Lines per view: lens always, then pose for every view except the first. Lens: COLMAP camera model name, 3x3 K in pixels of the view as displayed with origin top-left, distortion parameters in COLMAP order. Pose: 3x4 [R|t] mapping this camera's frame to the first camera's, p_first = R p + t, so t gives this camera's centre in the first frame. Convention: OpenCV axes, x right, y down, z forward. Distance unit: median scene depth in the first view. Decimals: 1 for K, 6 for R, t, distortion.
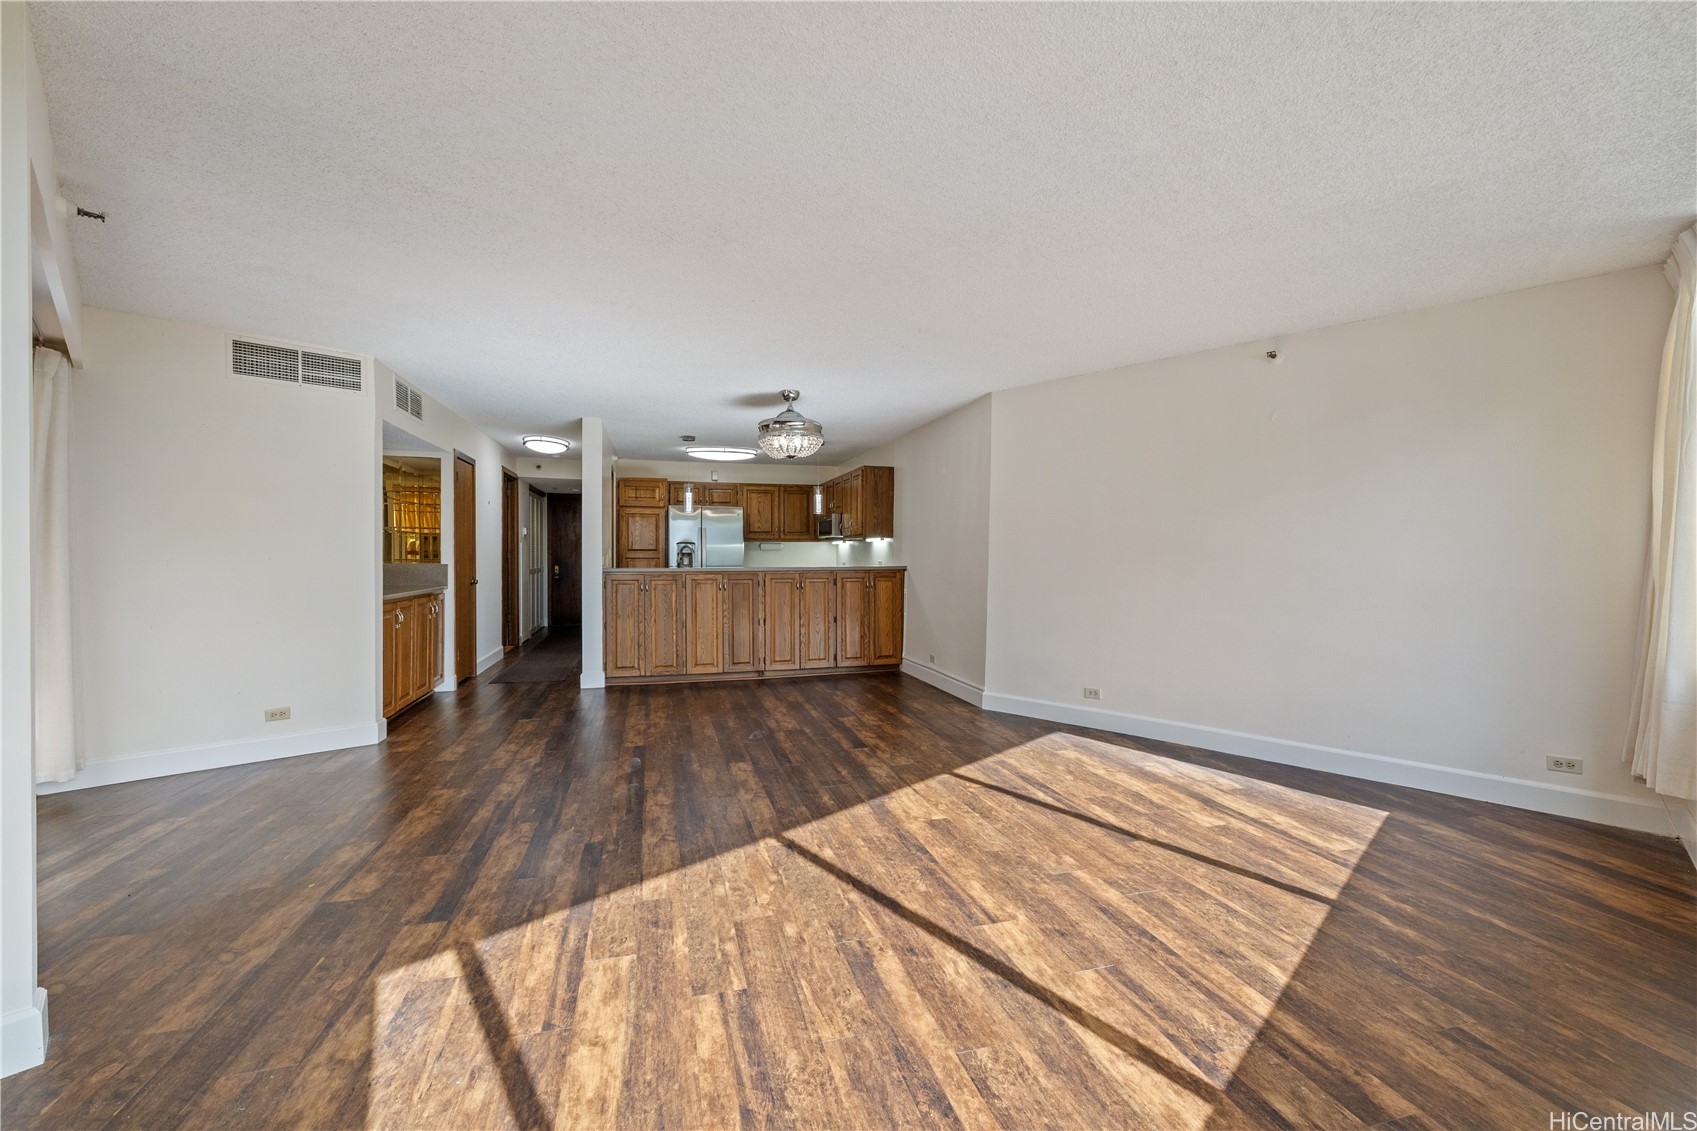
lens RADIAL K [[729.7, 0, 860.7], [0, 729.7, 560.6], [0, 0, 1]] dist [0.000285, 0.000185]
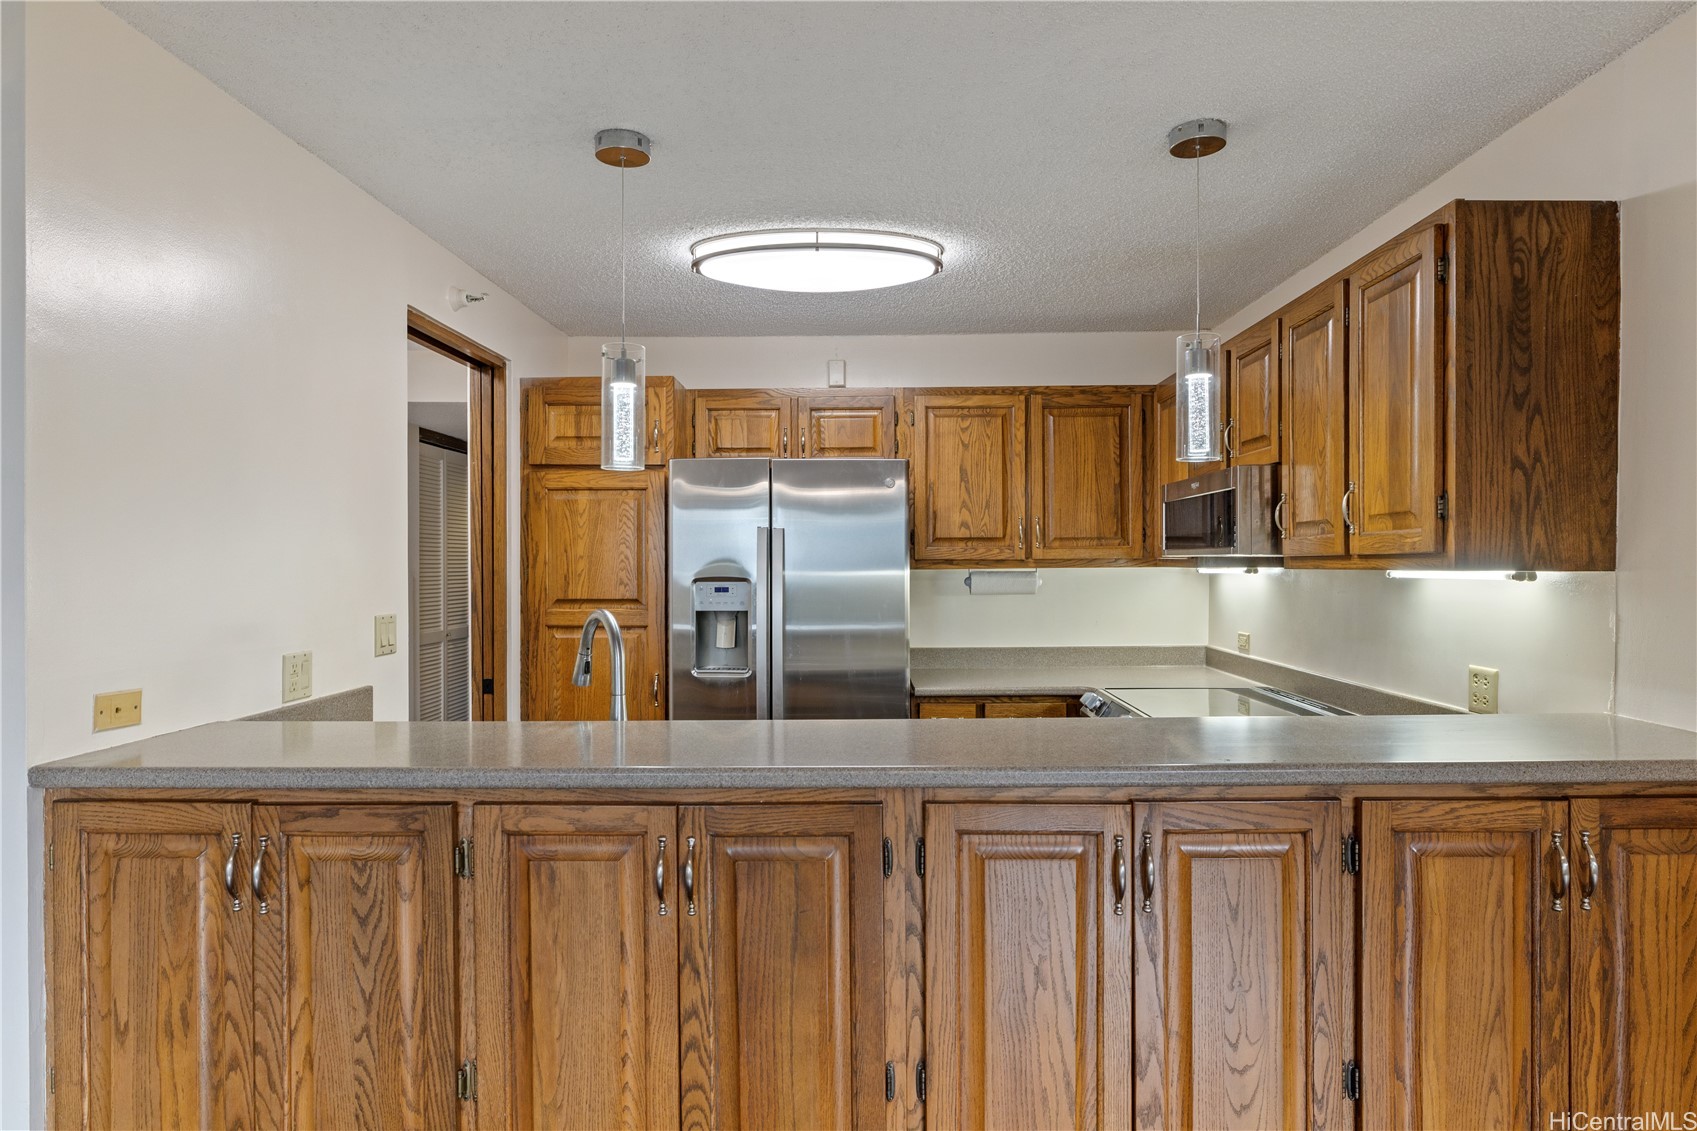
lens RADIAL K [[1018.6, 0, 848.5], [0, 1018.6, 565.5], [0, 0, 1]] dist [-0.000643, -0.000177]
pose [[0.955905, -0.002669, -0.293664, -0.063407], [0.001877, 0.999994, -0.002979, -0.029425], [0.293670, 0.002296, 0.955904, 0.622678]]
